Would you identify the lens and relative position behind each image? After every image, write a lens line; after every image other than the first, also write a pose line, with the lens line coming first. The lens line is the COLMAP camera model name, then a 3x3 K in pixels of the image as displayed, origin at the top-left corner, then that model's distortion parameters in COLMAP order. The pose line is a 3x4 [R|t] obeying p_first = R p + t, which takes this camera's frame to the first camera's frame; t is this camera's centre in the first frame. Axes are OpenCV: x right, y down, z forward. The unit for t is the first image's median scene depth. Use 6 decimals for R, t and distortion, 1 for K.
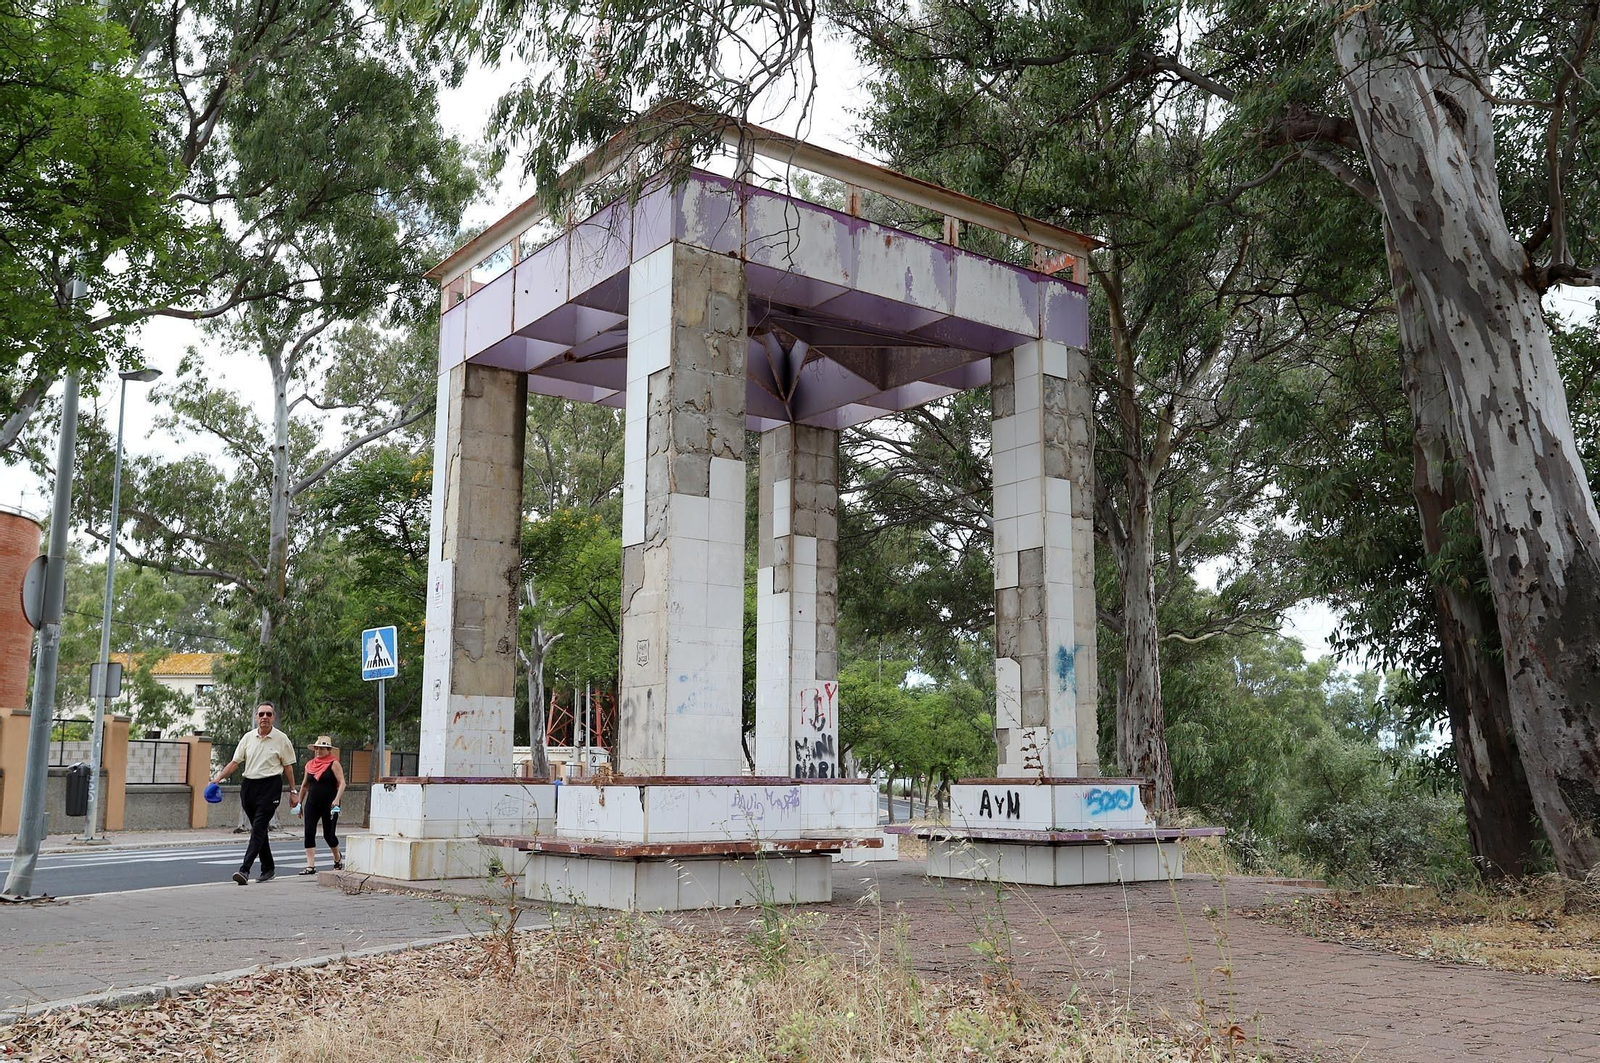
lens RADIAL K [[1432.3, 0, 840.5], [0, 1432.3, 538.6], [0, 0, 1]] dist [0.004163, 0.004366]
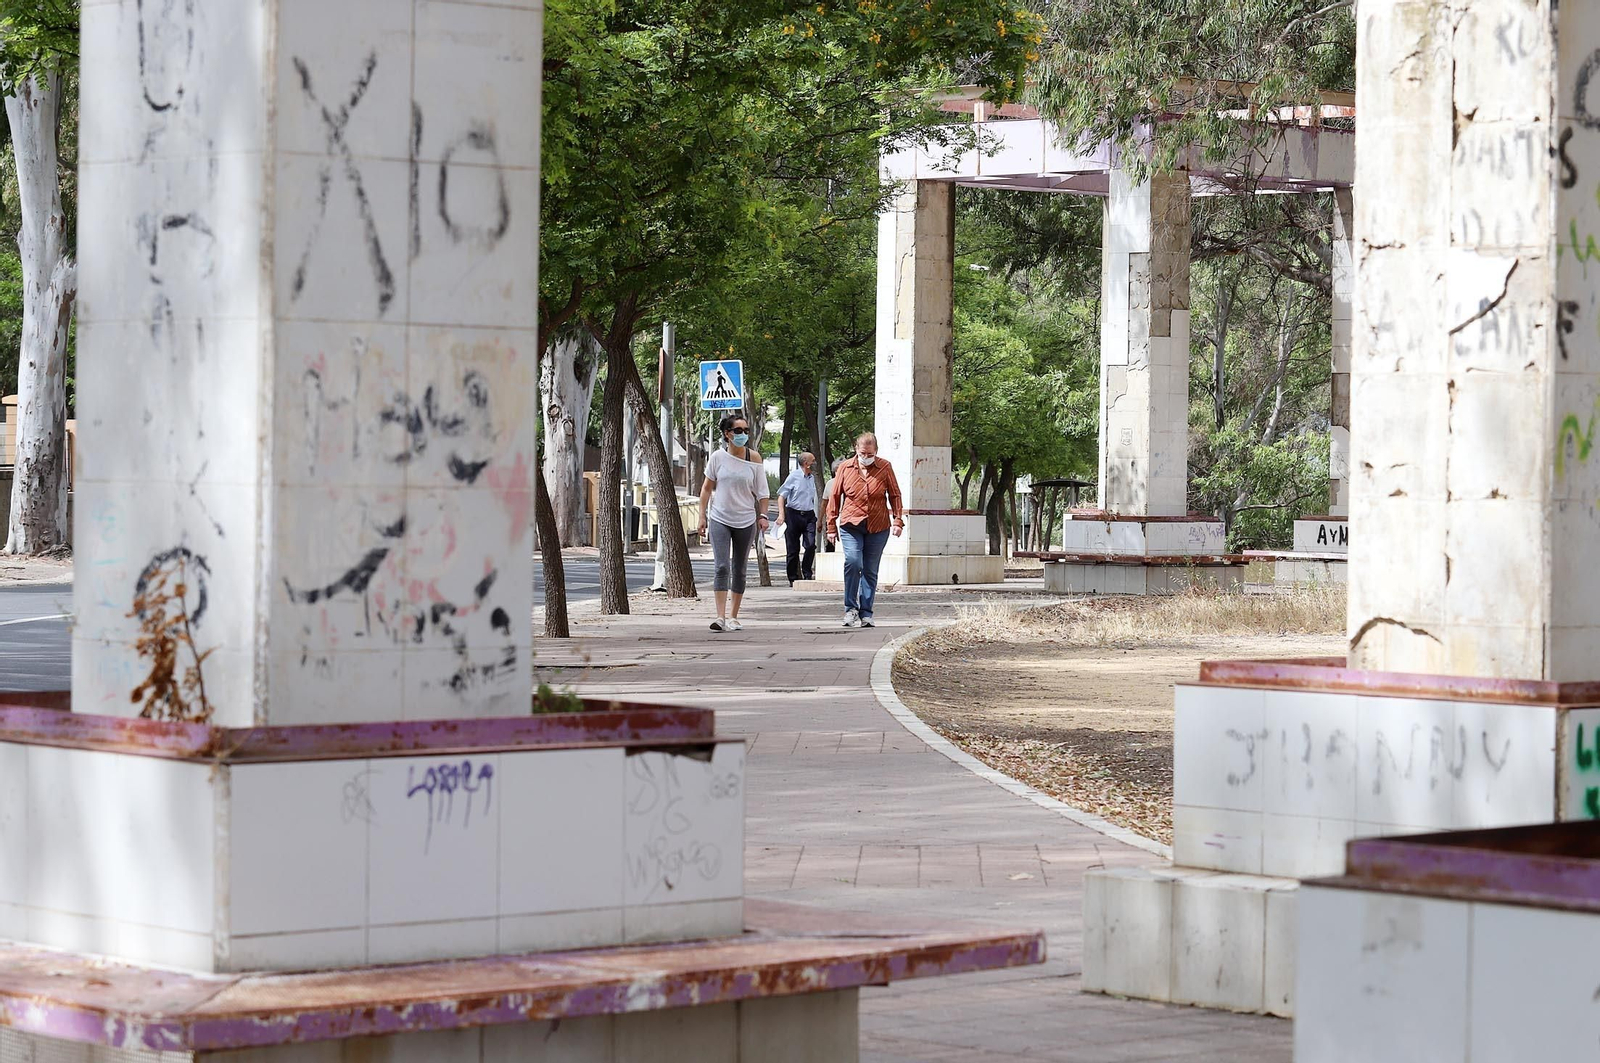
lens RADIAL K [[4751.9, 0, 800.0], [0, 4751.9, 531.5], [0, 0, 1]] dist [-0.307023, -0.091740]
pose [[0.996749, 0.012550, 0.079585, -0.736974], [-0.027026, 0.982644, 0.183523, -0.618125], [-0.075901, -0.185077, 0.979789, -3.306160]]
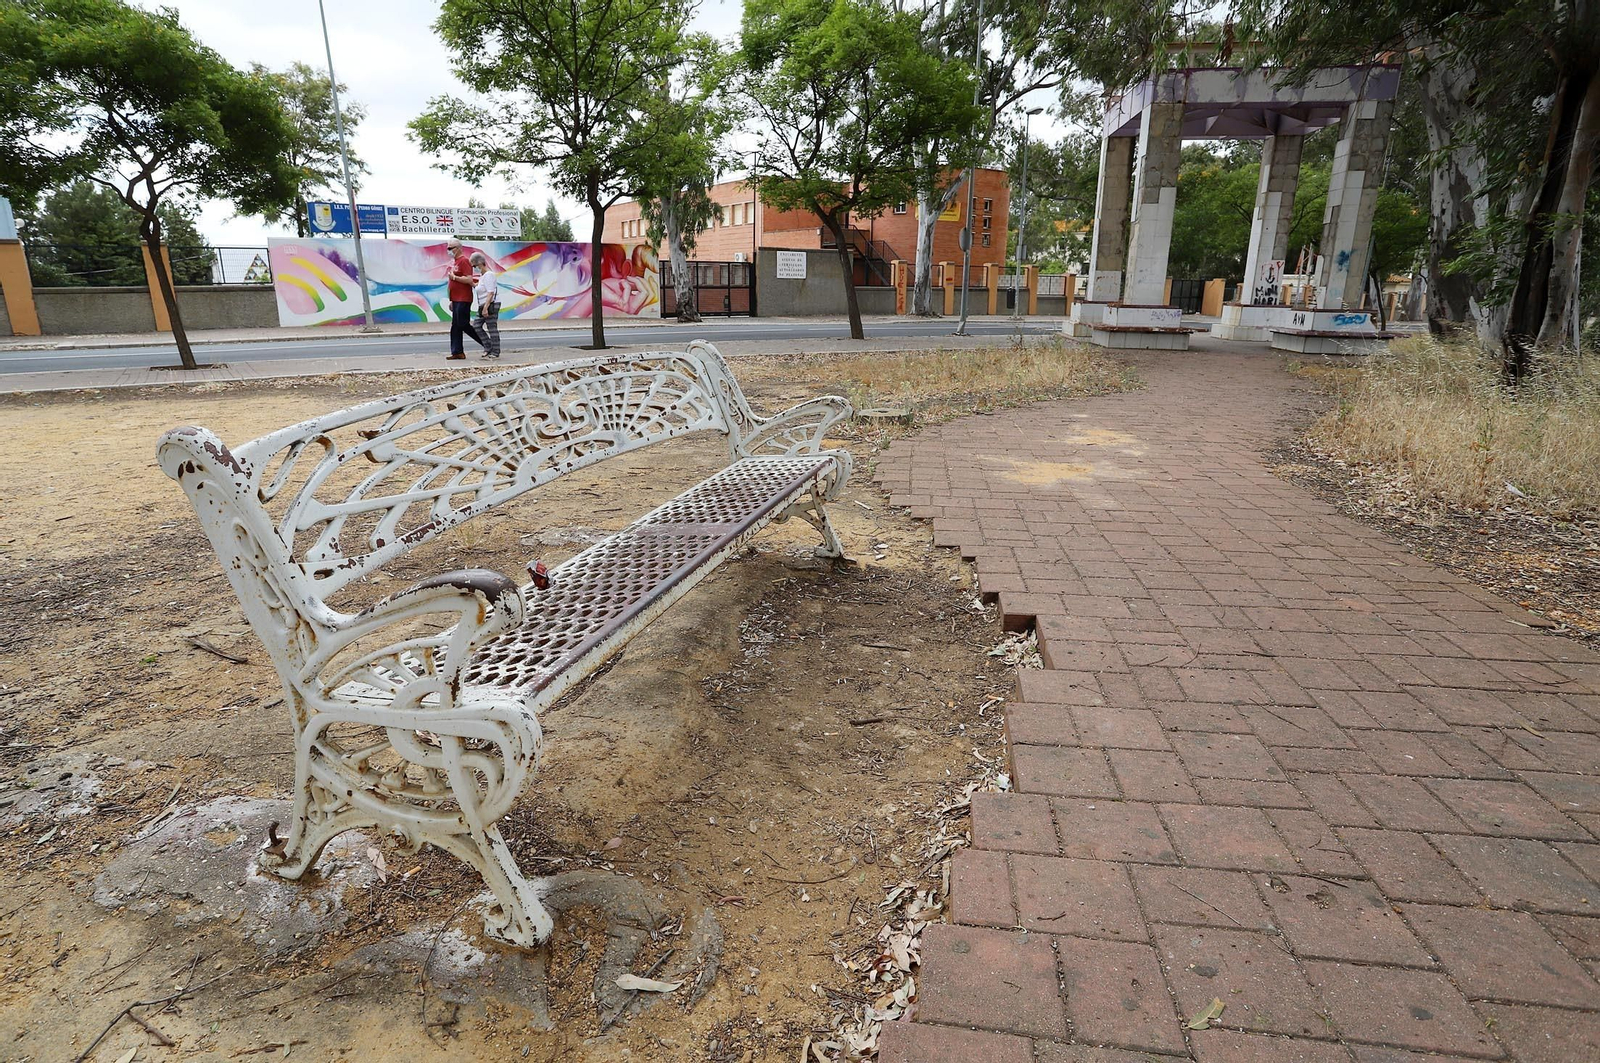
lens RADIAL K [[787.8, 0, 800.0], [0, 787.8, 531.5], [0, 0, 1]] dist [-0.004259, 0.000158]
pose [[0.703640, 0.224730, -0.674082, 0.497019], [0.102557, 0.906614, 0.409308, -0.123543], [0.703116, -0.357138, 0.614882, -0.558753]]
